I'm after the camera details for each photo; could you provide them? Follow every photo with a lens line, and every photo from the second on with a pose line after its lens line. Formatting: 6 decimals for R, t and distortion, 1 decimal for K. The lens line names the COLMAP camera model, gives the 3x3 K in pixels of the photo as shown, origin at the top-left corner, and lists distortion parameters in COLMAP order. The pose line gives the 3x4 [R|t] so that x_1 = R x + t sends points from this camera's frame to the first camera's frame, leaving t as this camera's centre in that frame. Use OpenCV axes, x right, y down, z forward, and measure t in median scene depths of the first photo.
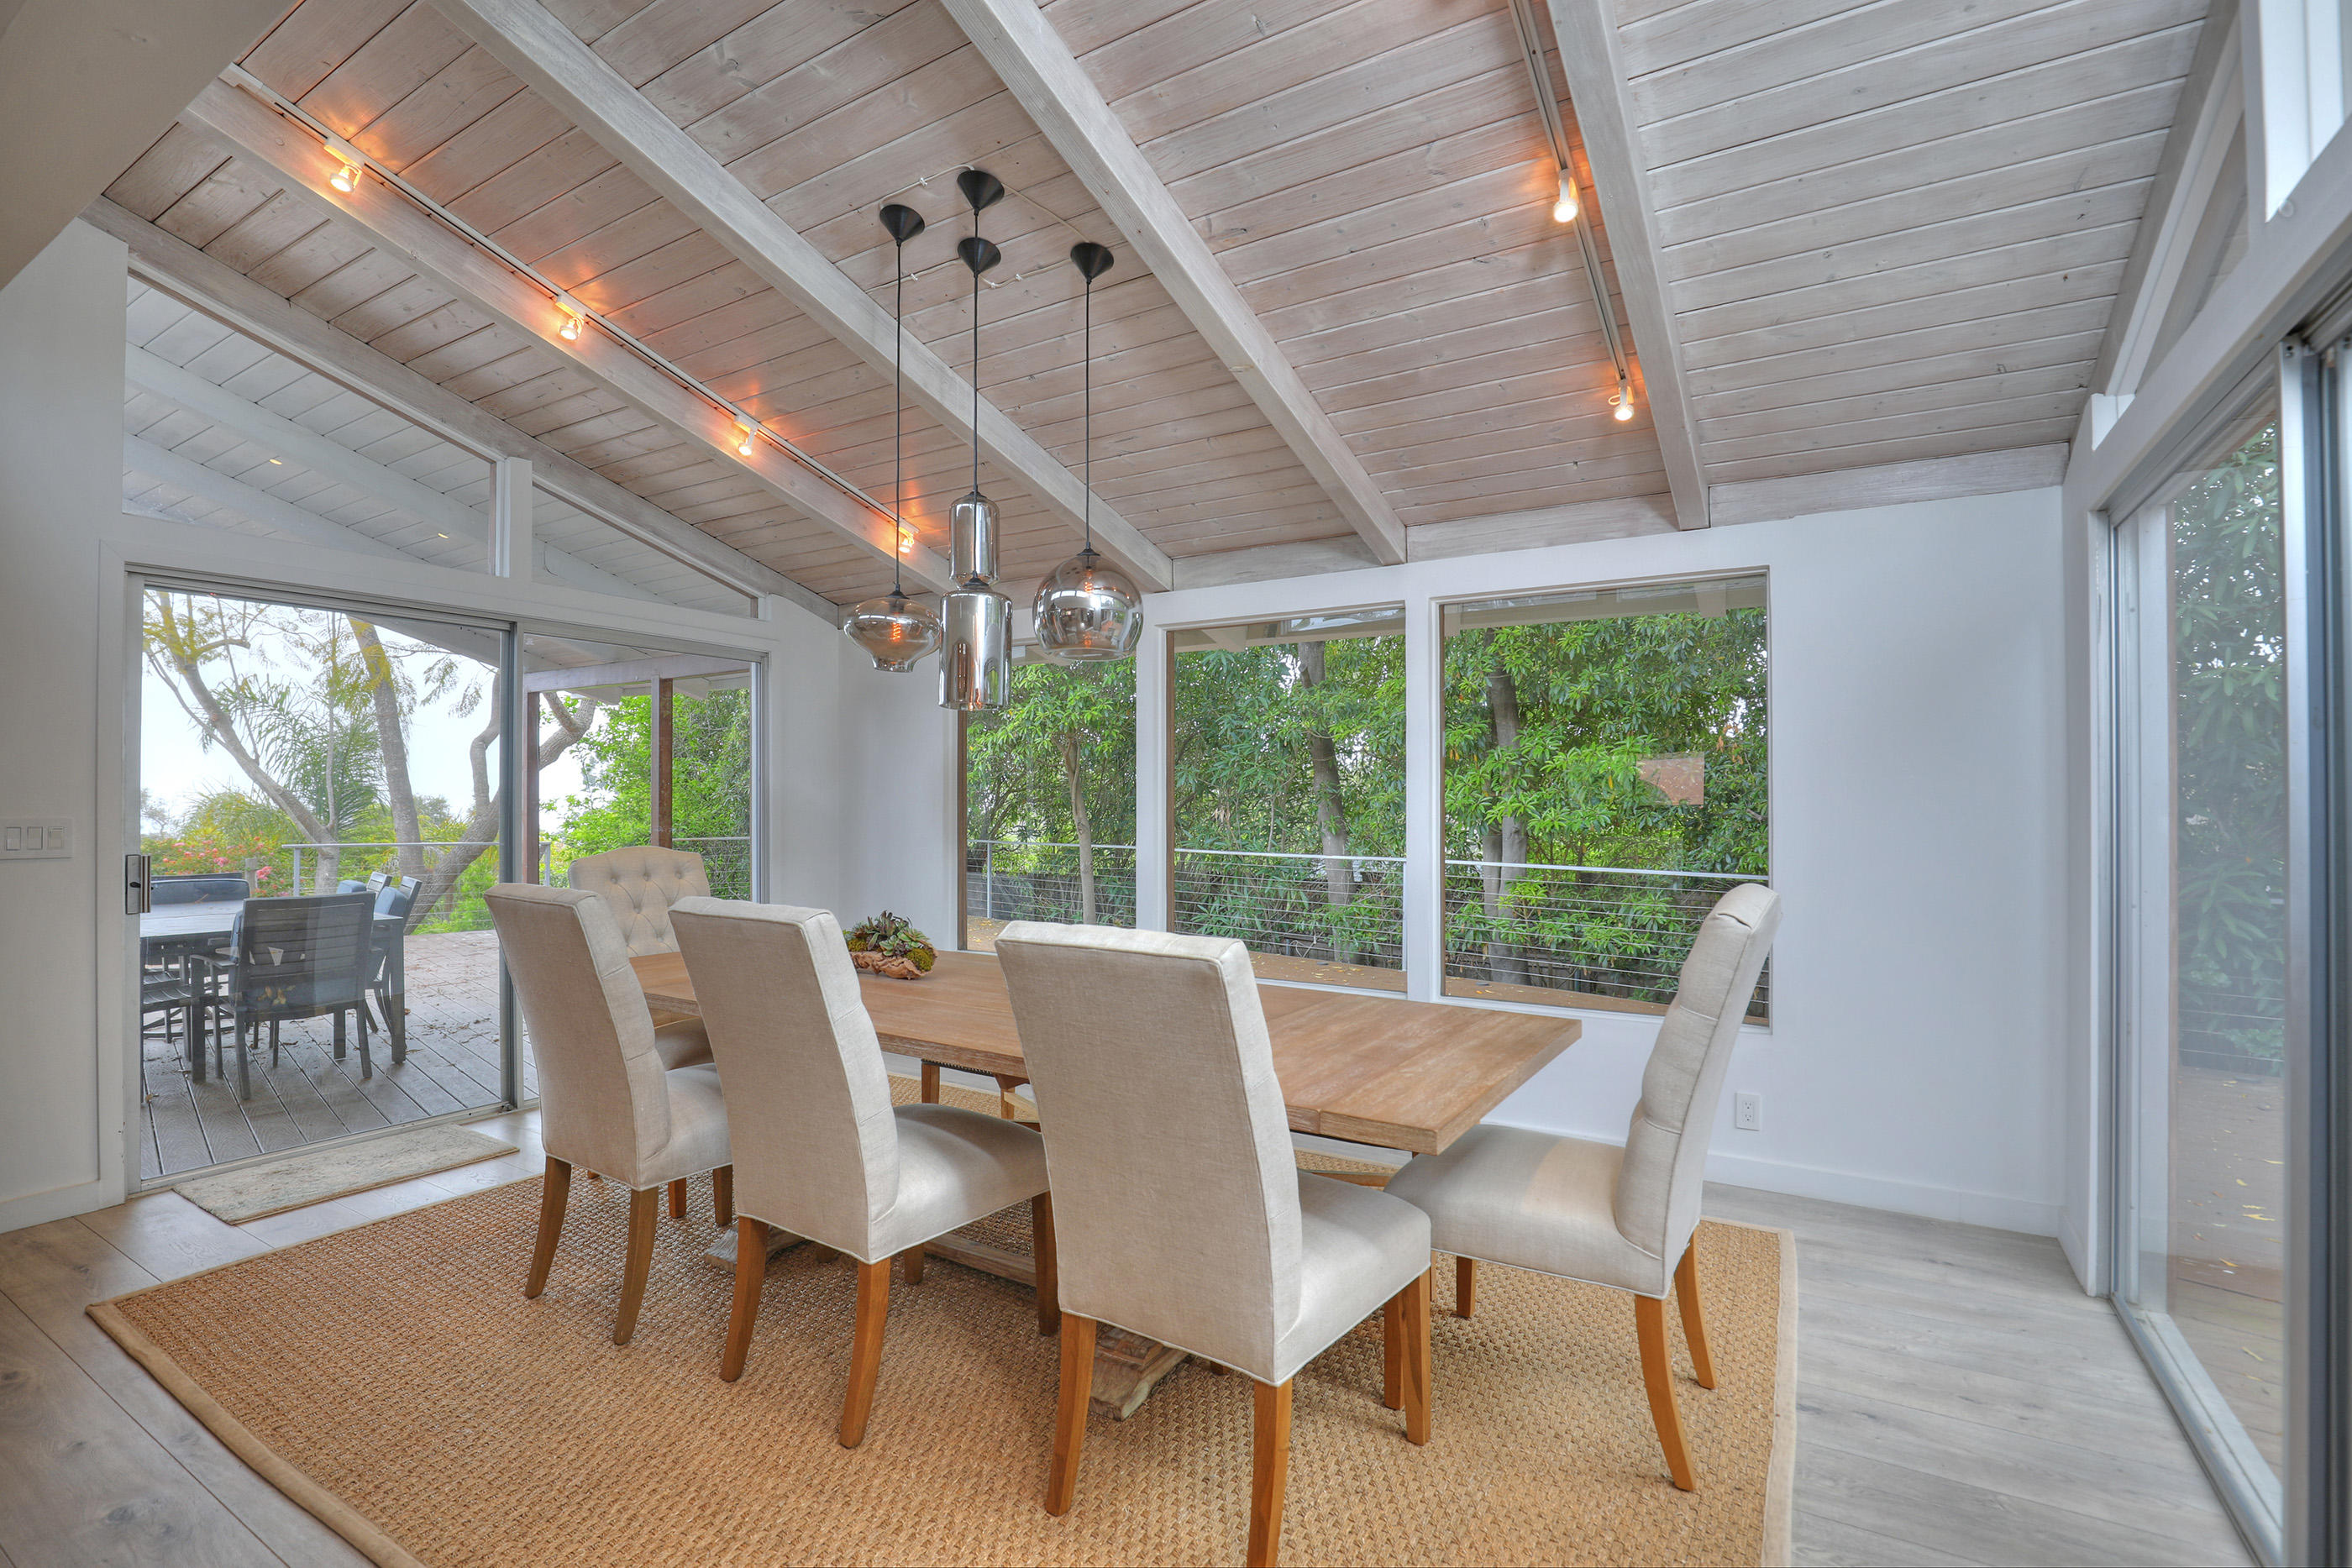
lens RADIAL K [[1069.5, 0, 1186.1], [0, 1069.5, 795.1], [0, 0, 1]] dist [-0.025345, 0.001433]
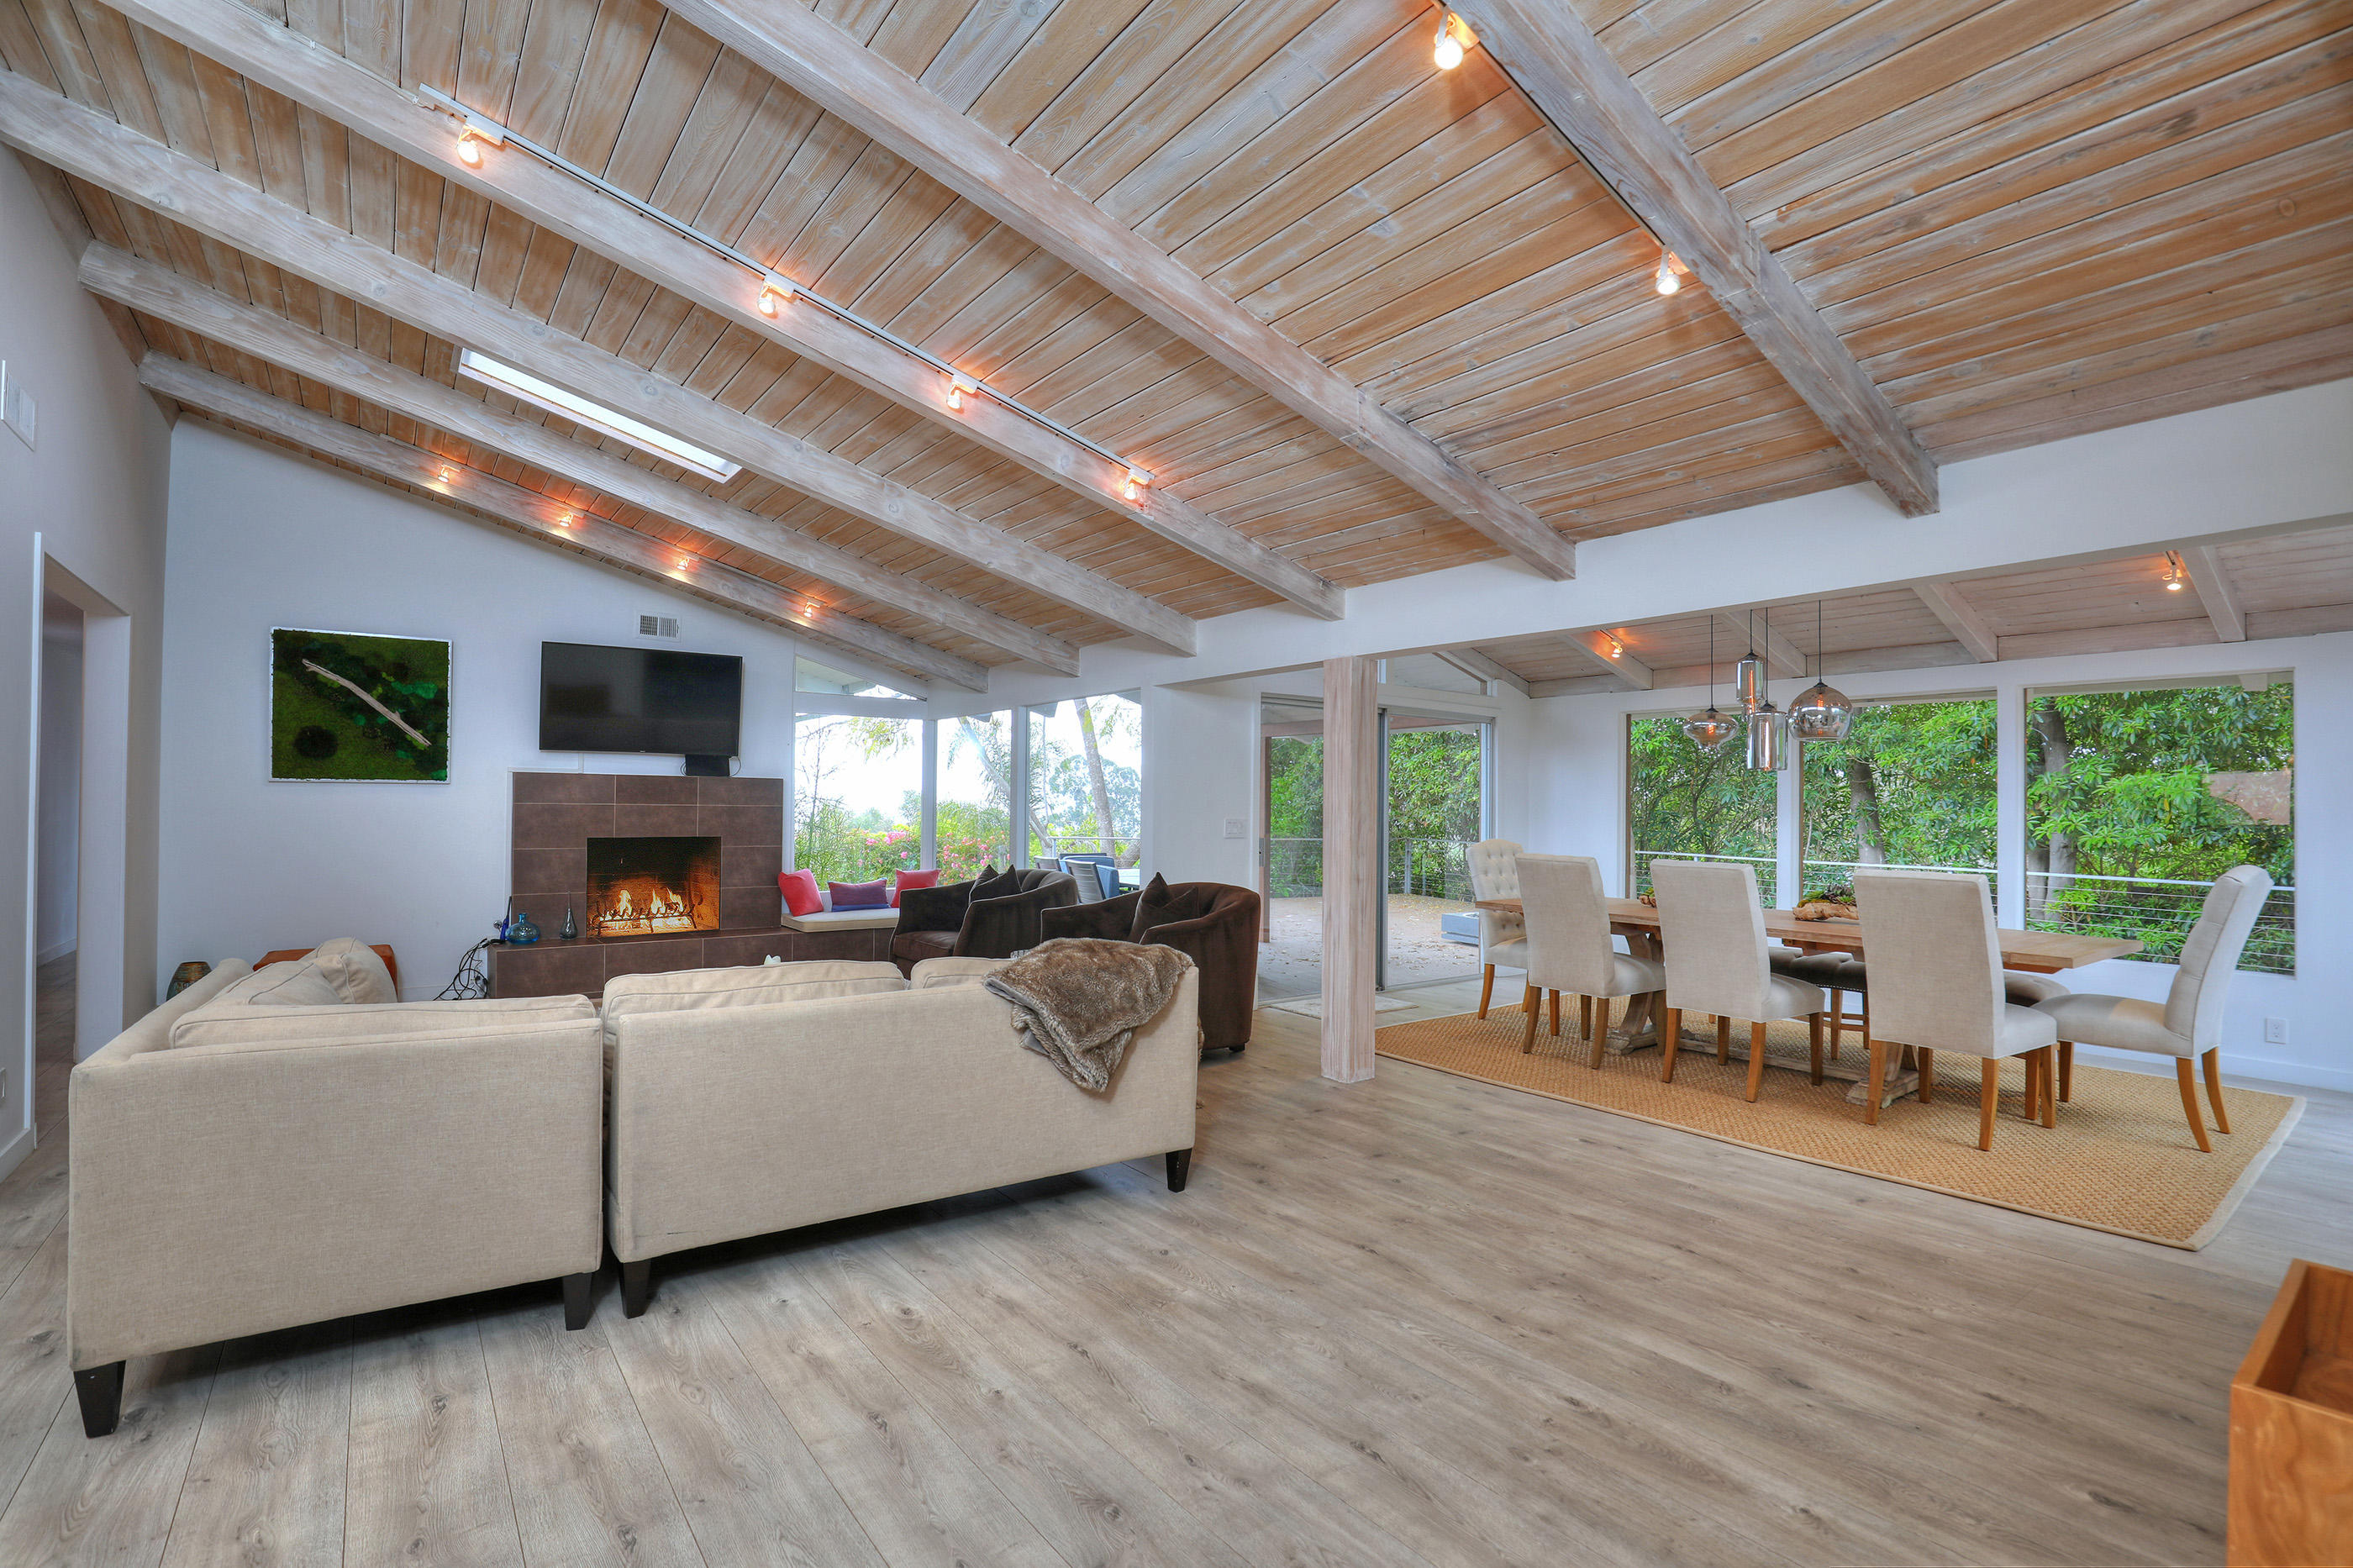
lens RADIAL K [[1070.0, 0, 1183.3], [0, 1070.0, 790.7], [0, 0, 1]] dist [-0.025345, 0.001433]
pose [[0.930030, 0.007037, -0.367415, -0.169444], [-0.010885, 0.999905, -0.008404, -0.006075], [0.367321, 0.011815, 0.930019, -0.431633]]
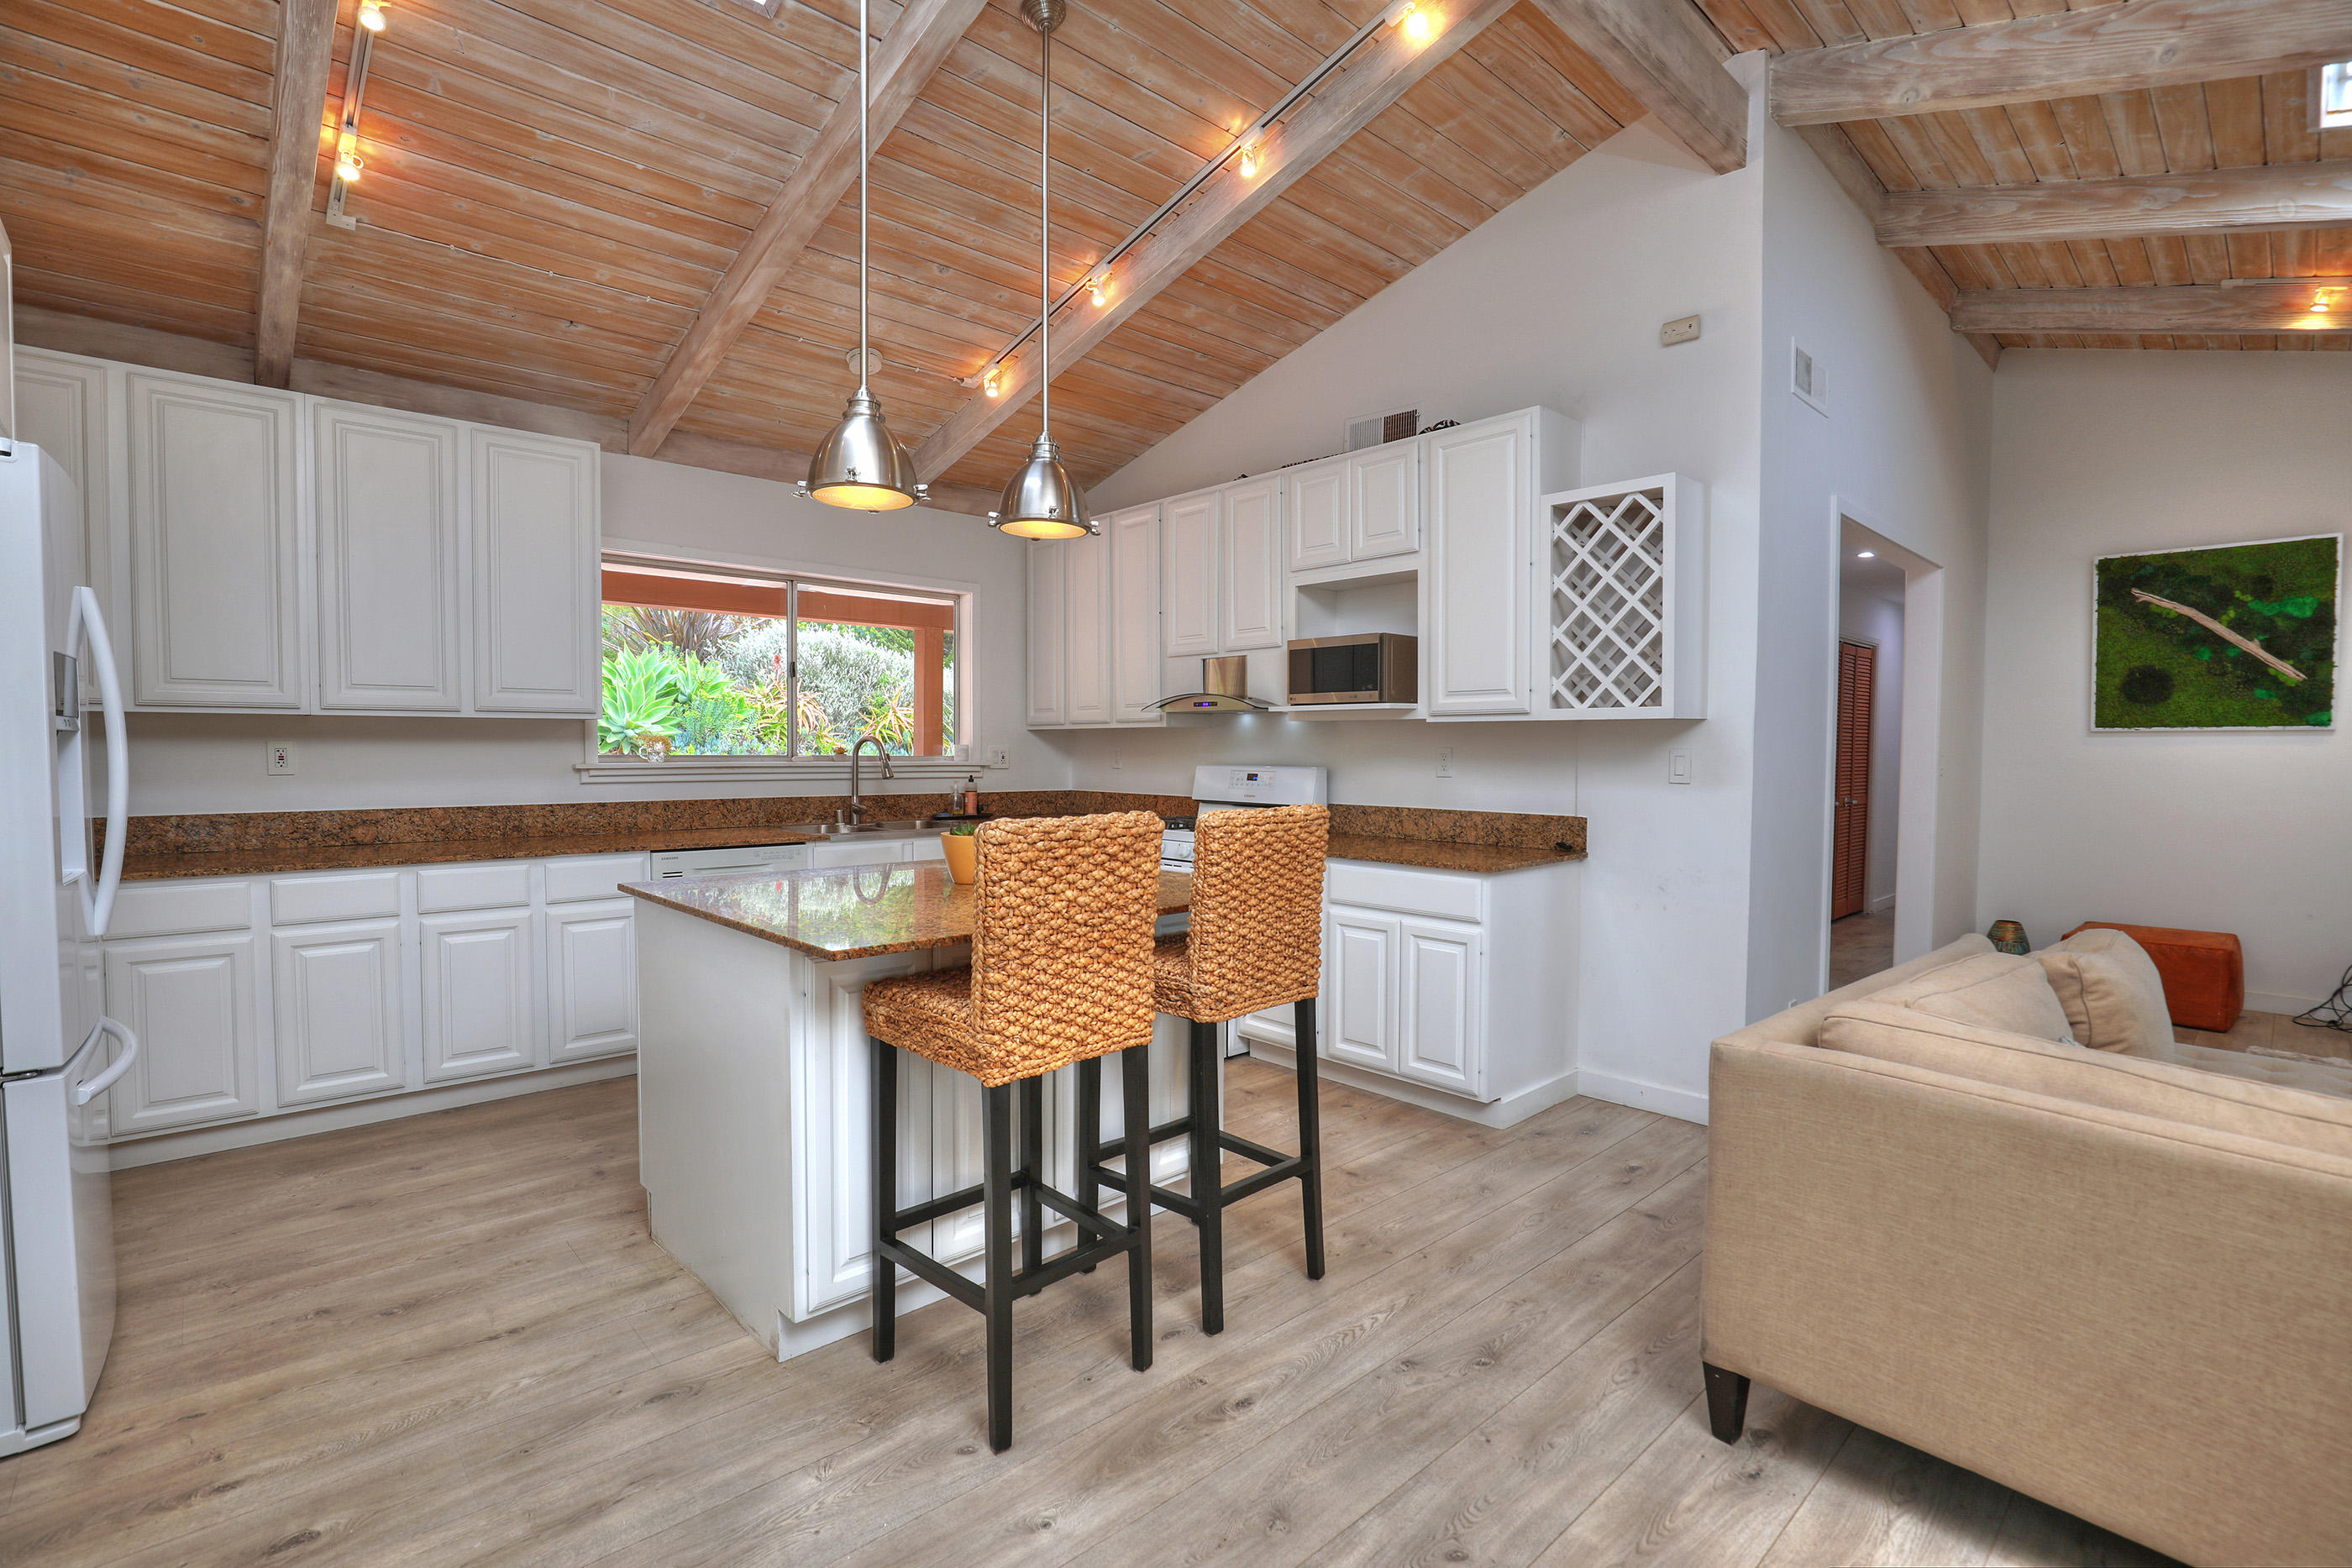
lens RADIAL K [[1069.5, 0, 1184.3], [0, 1069.5, 796.2], [0, 0, 1]] dist [-0.025345, 0.001433]
pose [[-0.272389, 0.046139, -0.961080, -0.260046], [0.001099, 0.998864, 0.047641, -0.003551], [0.962187, 0.011921, -0.272130, -0.338759]]
